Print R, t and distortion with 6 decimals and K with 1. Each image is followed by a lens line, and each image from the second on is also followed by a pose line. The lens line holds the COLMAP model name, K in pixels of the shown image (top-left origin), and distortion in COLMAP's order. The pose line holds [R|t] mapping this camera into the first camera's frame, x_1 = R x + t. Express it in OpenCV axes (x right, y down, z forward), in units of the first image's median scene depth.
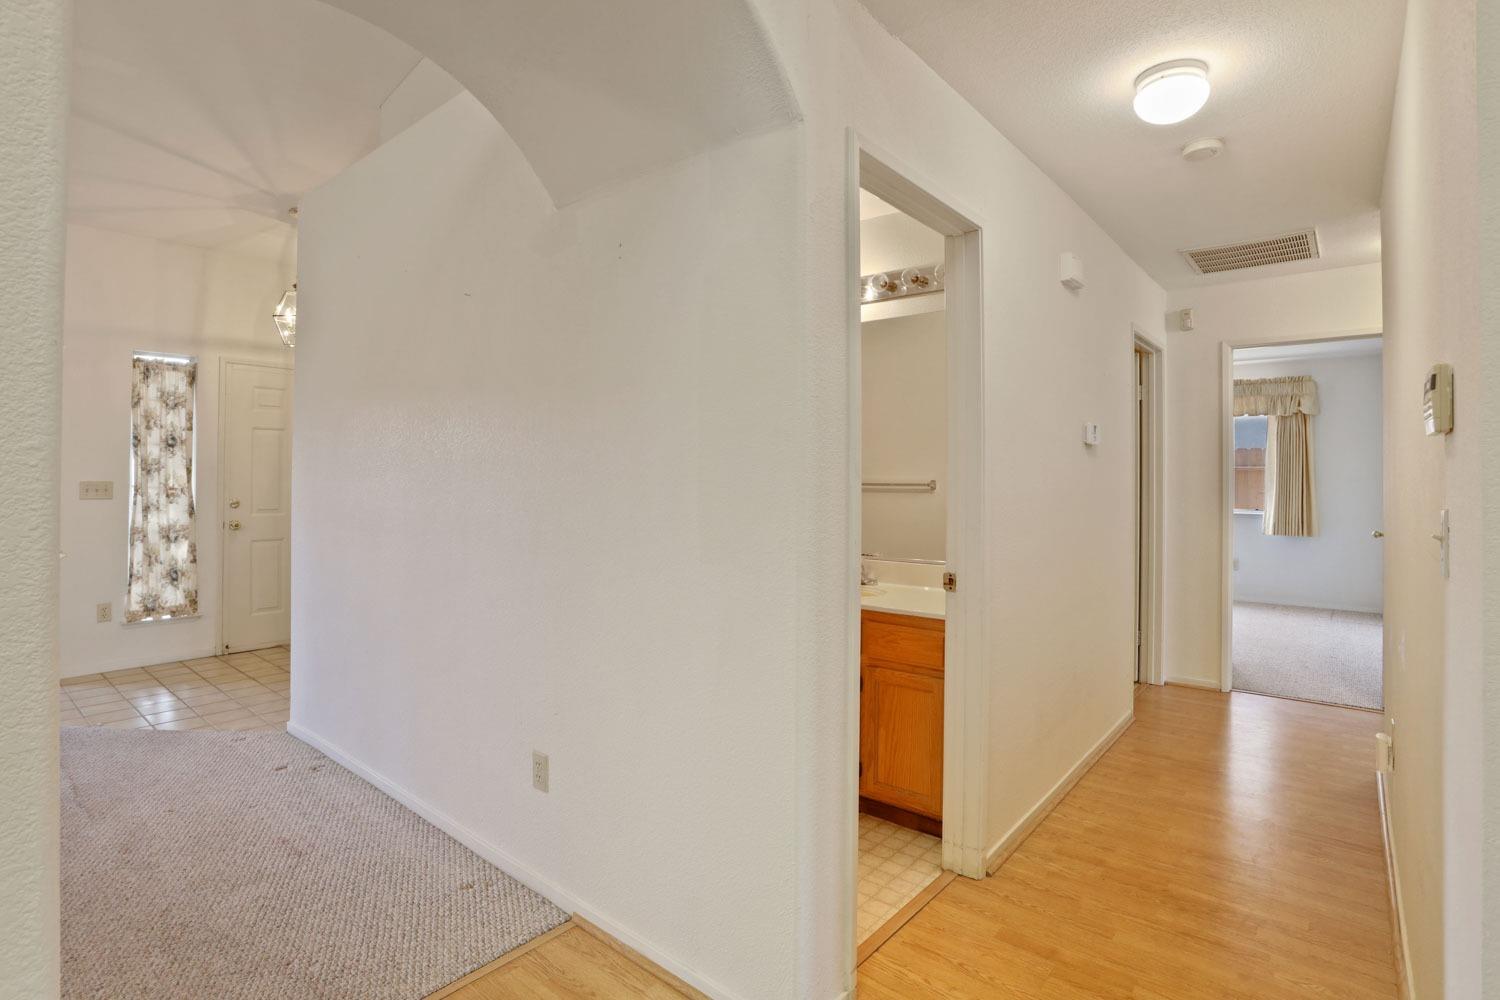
lens RADIAL K [[723.3, 0, 760.5], [0, 723.3, 491.3], [0, 0, 1]] dist [-0.006240, -0.001504]
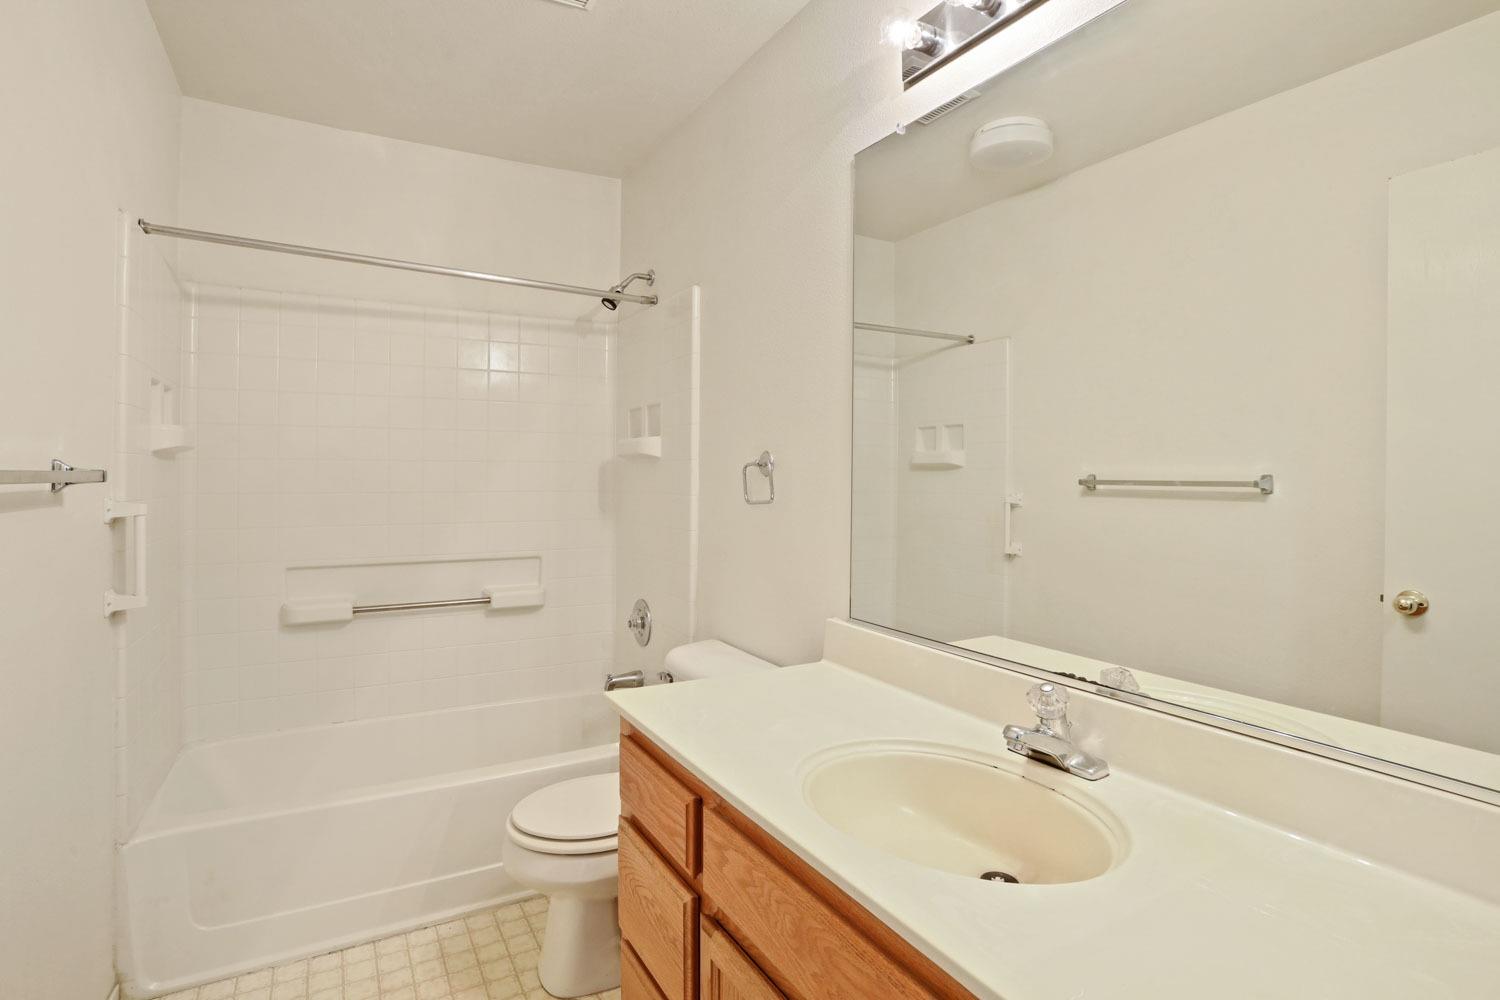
lens RADIAL K [[723.3, 0, 750.8], [0, 723.3, 494.0], [0, 0, 1]] dist [-0.006240, -0.001504]
pose [[0.935207, 0.006727, -0.354037, 0.079323], [-0.004651, 0.999967, 0.006716, -0.003717], [0.354070, -0.004634, 0.935207, 0.400549]]
